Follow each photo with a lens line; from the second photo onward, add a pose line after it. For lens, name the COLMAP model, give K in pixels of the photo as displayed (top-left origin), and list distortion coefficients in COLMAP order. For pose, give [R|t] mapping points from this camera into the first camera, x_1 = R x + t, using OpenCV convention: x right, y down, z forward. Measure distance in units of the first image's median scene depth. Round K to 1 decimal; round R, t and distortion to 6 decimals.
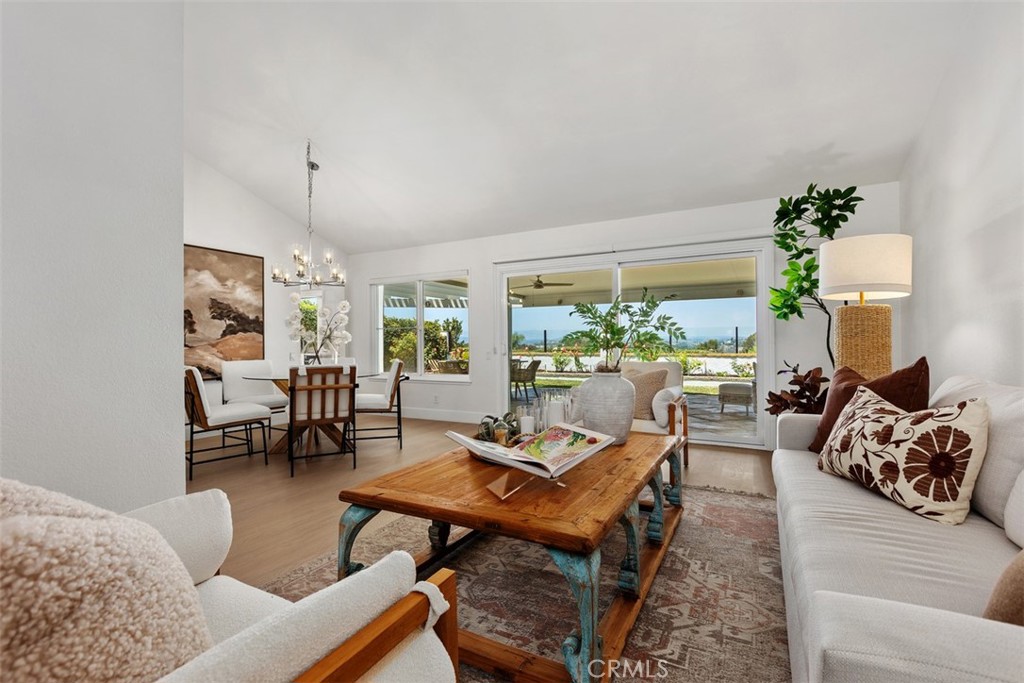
lens RADIAL K [[461.0, 0, 506.6], [0, 461.0, 334.2], [0, 0, 1]] dist [-0.000197, -0.000359]
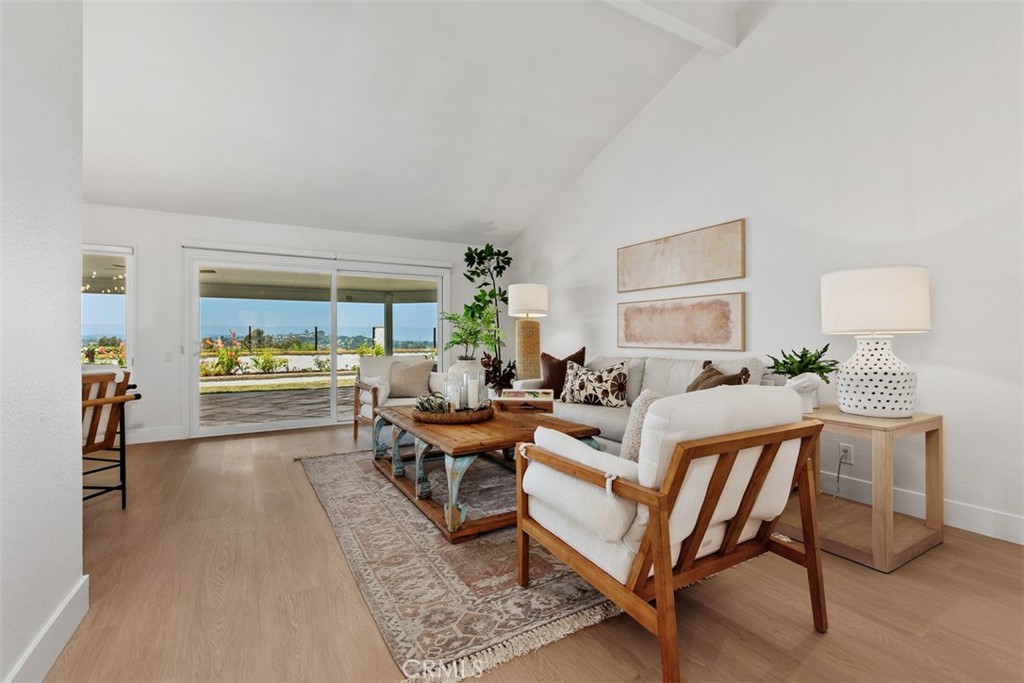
lens RADIAL K [[461.0, 0, 517.5], [0, 461.0, 337.5], [0, 0, 1]] dist [-0.000197, -0.000359]
pose [[0.504542, 0.006943, 0.863359, -0.482321], [-0.016061, 0.999870, 0.001346, 0.002181], [-0.863237, -0.014546, 0.504588, 0.056425]]
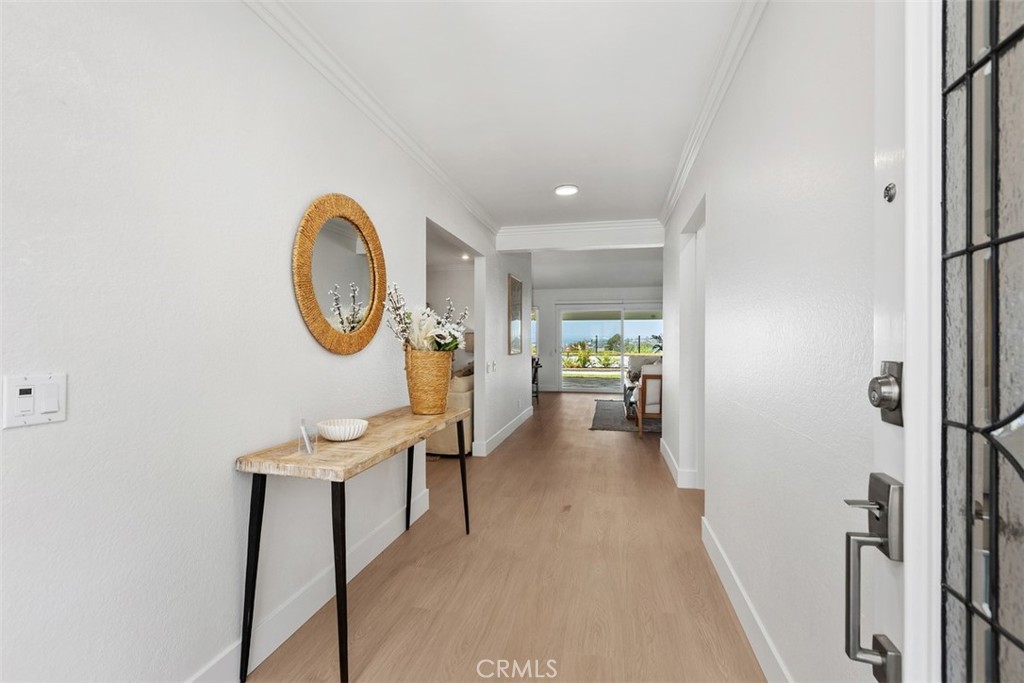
lens RADIAL K [[461.0, 0, 511.2], [0, 461.0, 341.7], [0, 0, 1]] dist [-0.000197, -0.000359]
pose [[0.955290, 0.009673, 0.295512, -0.804376], [-0.014769, 0.999778, 0.015018, -0.029896], [-0.295301, -0.018711, 0.955221, -0.760948]]
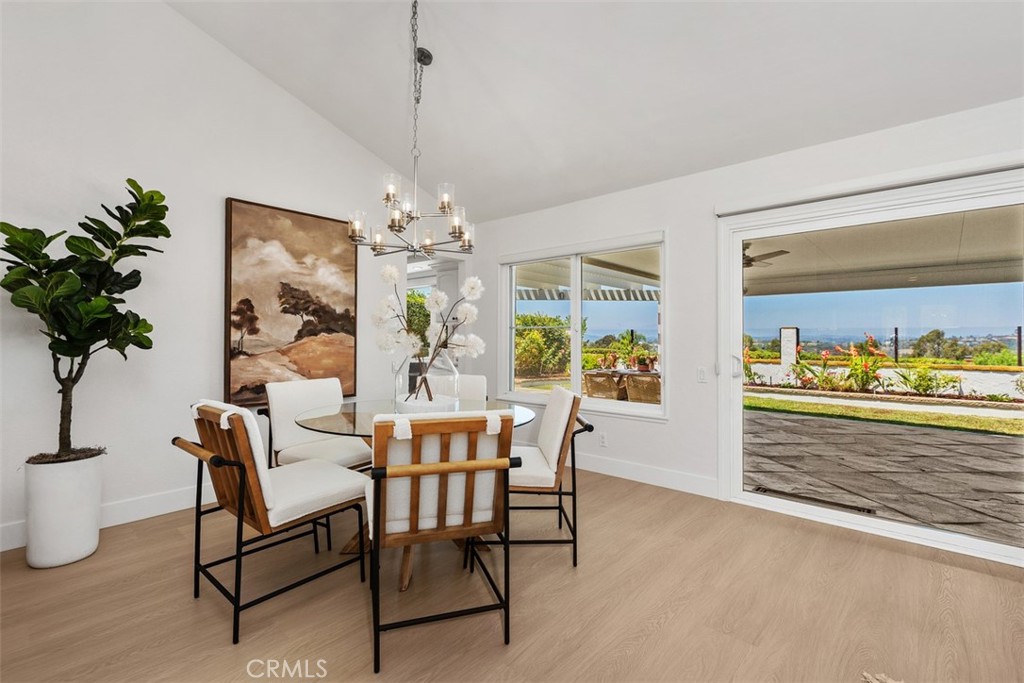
lens RADIAL K [[461.0, 0, 499.8], [0, 461.0, 328.5], [0, 0, 1]] dist [-0.000197, -0.000359]
pose [[0.973023, 0.006866, -0.230607, -0.172939], [-0.008041, 0.999959, -0.004154, -0.010126], [0.230569, 0.005896, 0.973038, 0.412527]]
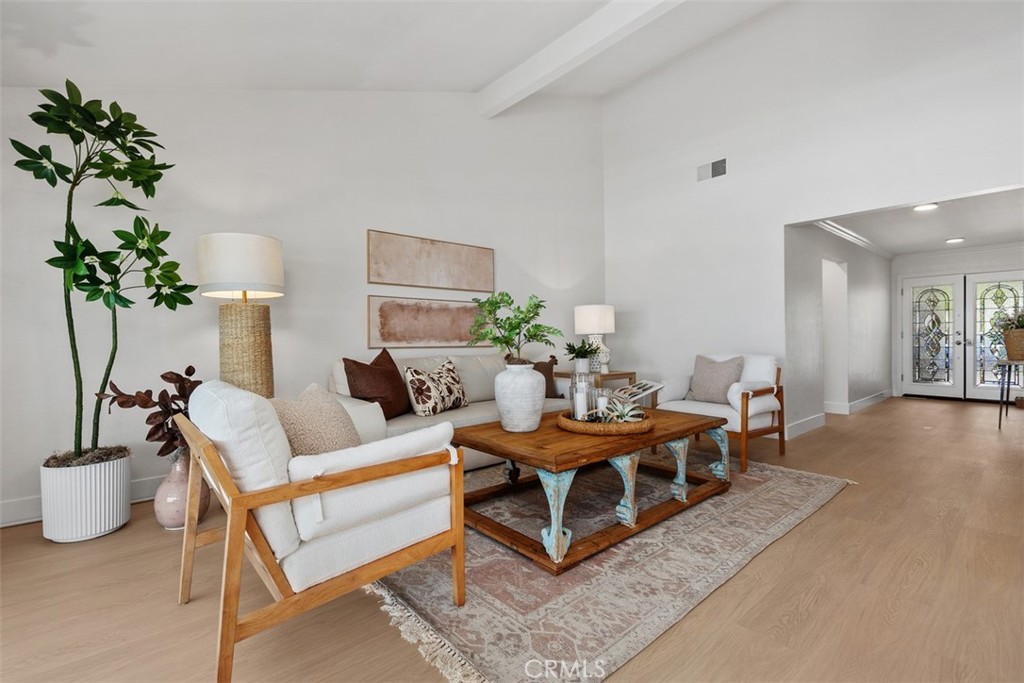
lens RADIAL K [[461.0, 0, 507.7], [0, 461.0, 338.2], [0, 0, 1]] dist [-0.000197, -0.000359]
pose [[-0.940536, 0.017312, 0.339253, -0.056874], [0.009988, 0.999678, -0.023323, 0.023570], [-0.339547, -0.018547, -0.940406, 0.997929]]
